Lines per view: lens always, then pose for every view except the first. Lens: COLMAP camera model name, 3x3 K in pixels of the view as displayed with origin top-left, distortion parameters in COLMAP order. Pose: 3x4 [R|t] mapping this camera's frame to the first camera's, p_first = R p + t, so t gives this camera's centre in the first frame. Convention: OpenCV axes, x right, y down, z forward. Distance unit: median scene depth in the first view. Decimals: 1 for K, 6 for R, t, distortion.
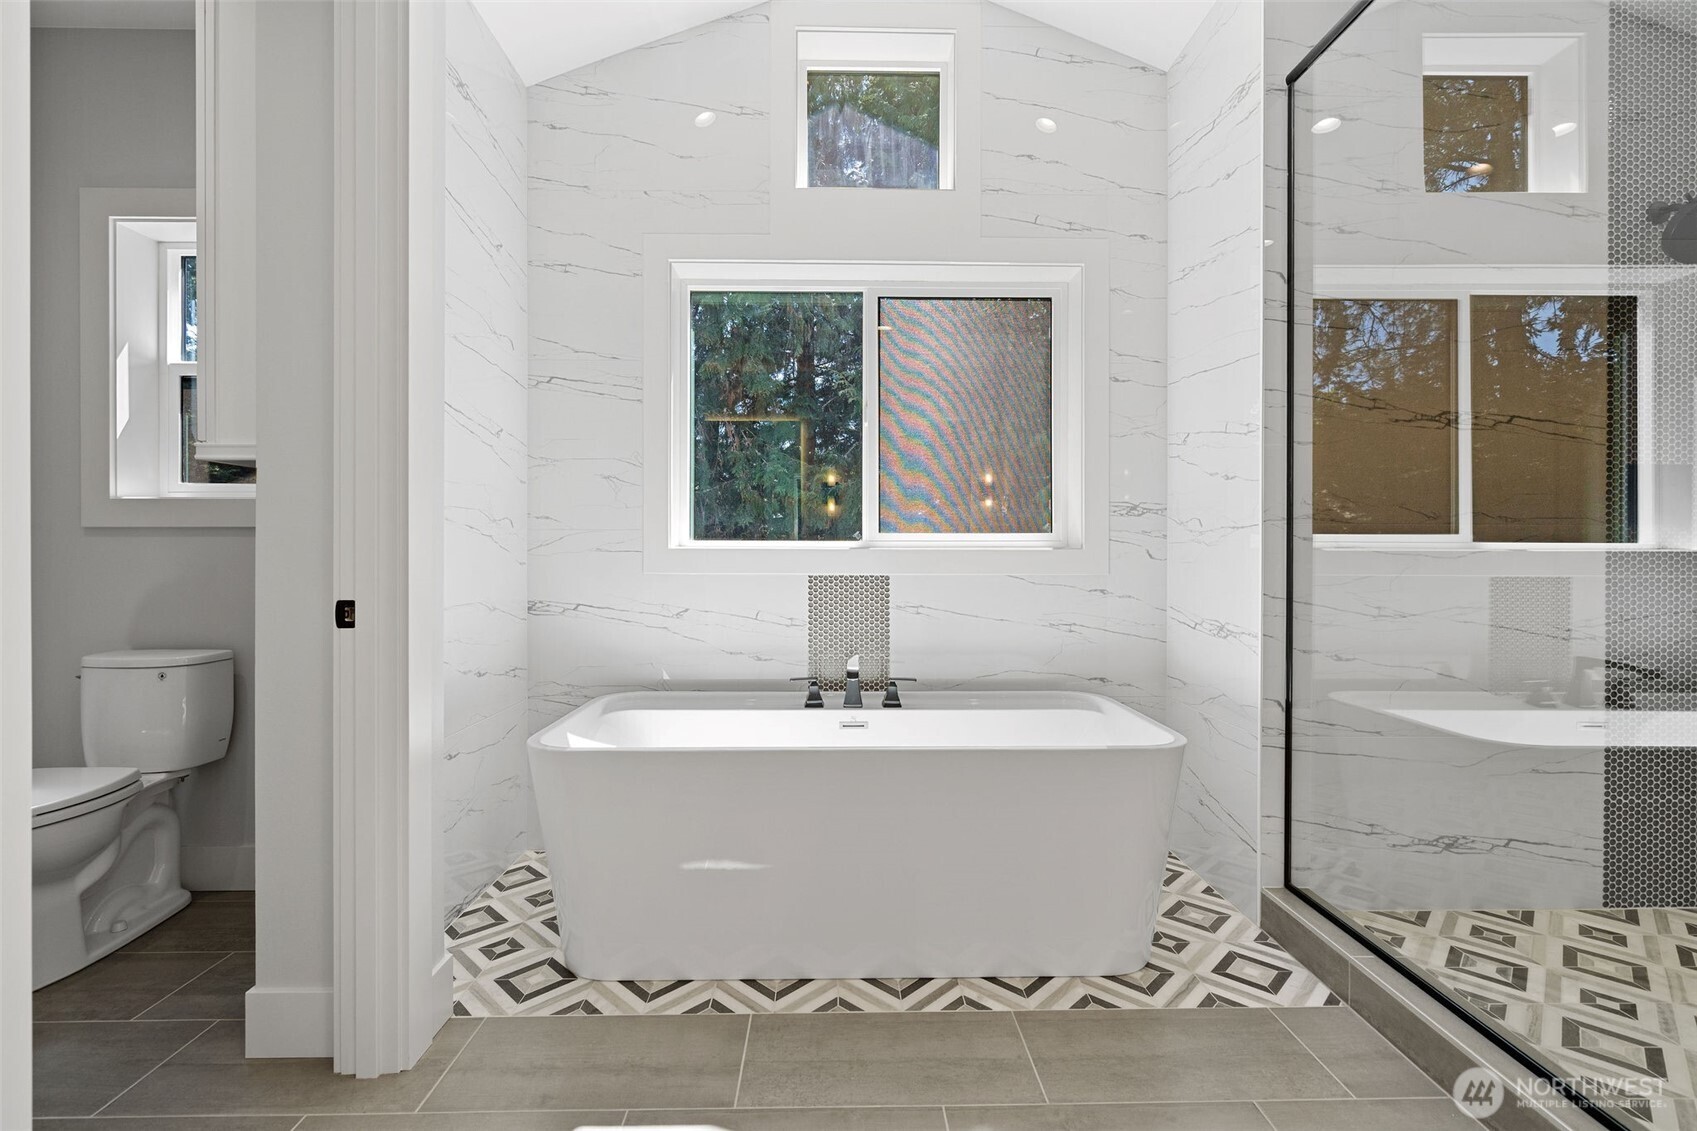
lens RADIAL K [[777.2, 0, 842.9], [0, 777.2, 542.0], [0, 0, 1]] dist [-0.000114, -0.000537]
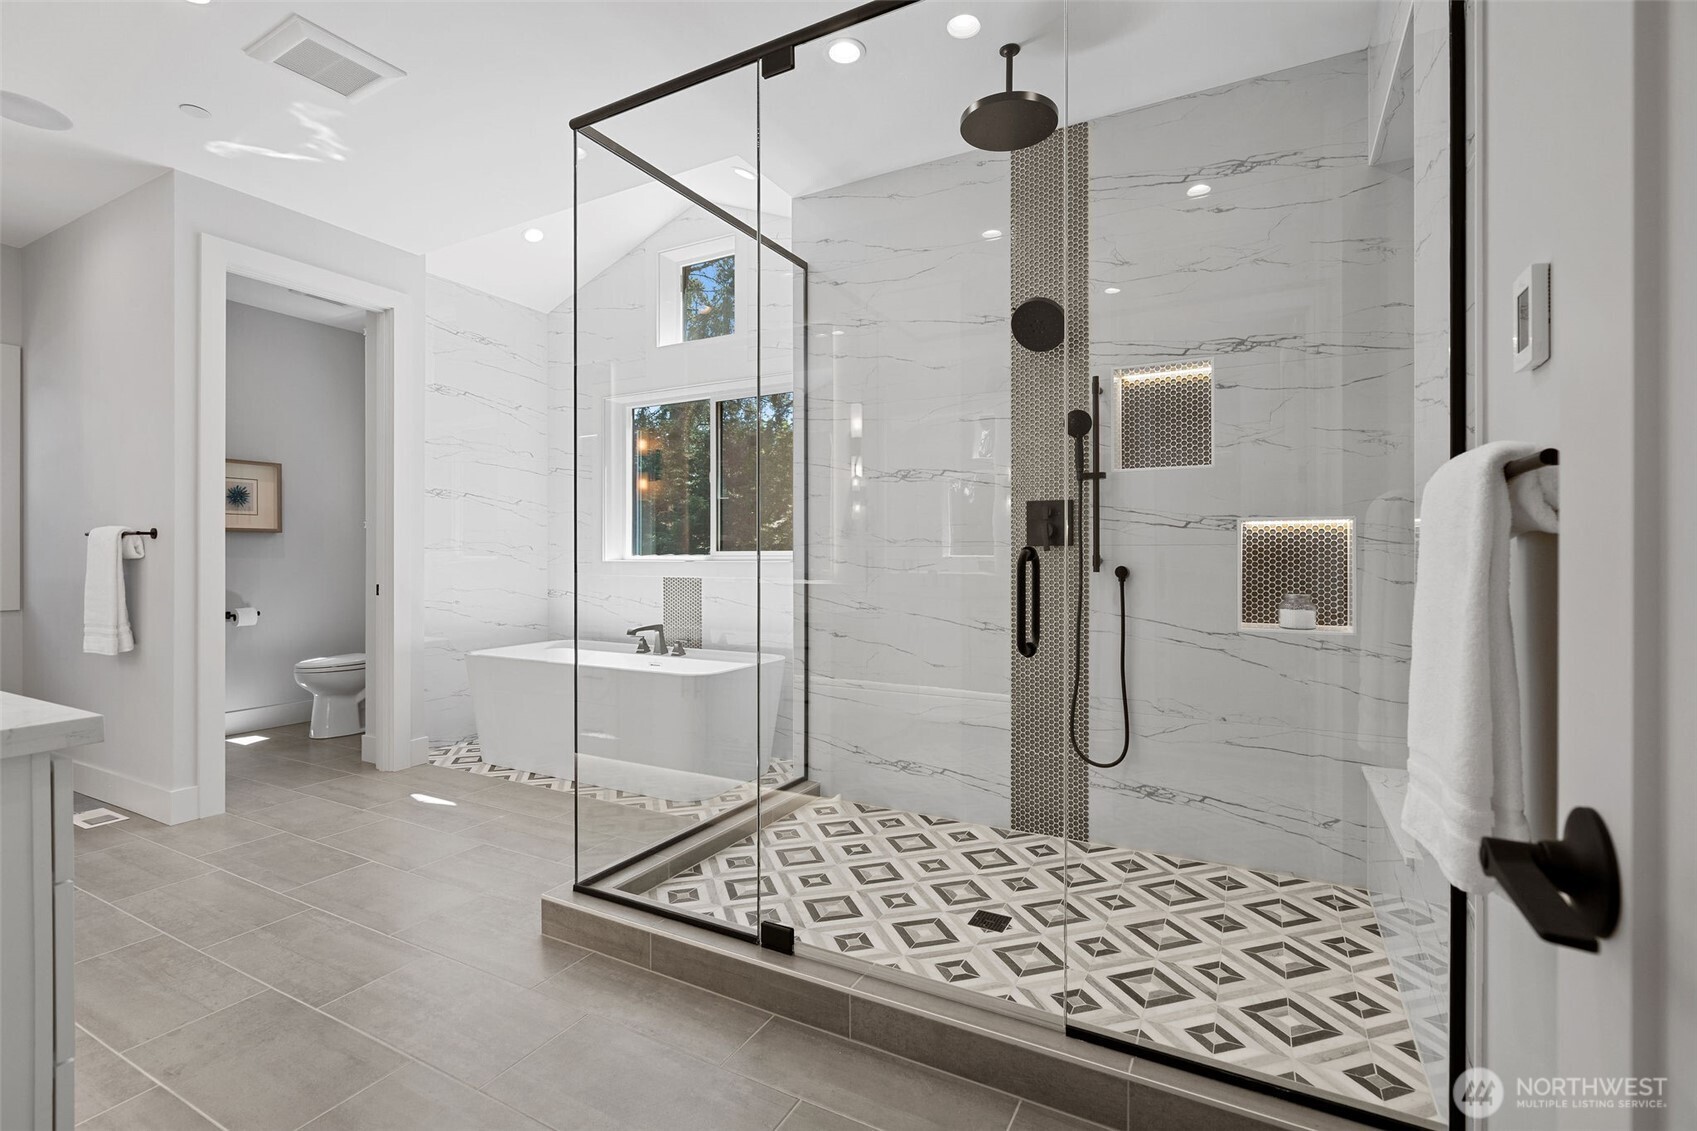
lens RADIAL K [[758.2, 0, 848.5], [0, 758.2, 565.5], [0, 0, 1]] dist [-0.024008, -0.000154]
pose [[0.870060, 0.002589, -0.492939, 1.039202], [0.007578, 0.999798, 0.018627, -0.010017], [0.492887, -0.019942, 0.869865, -0.204191]]
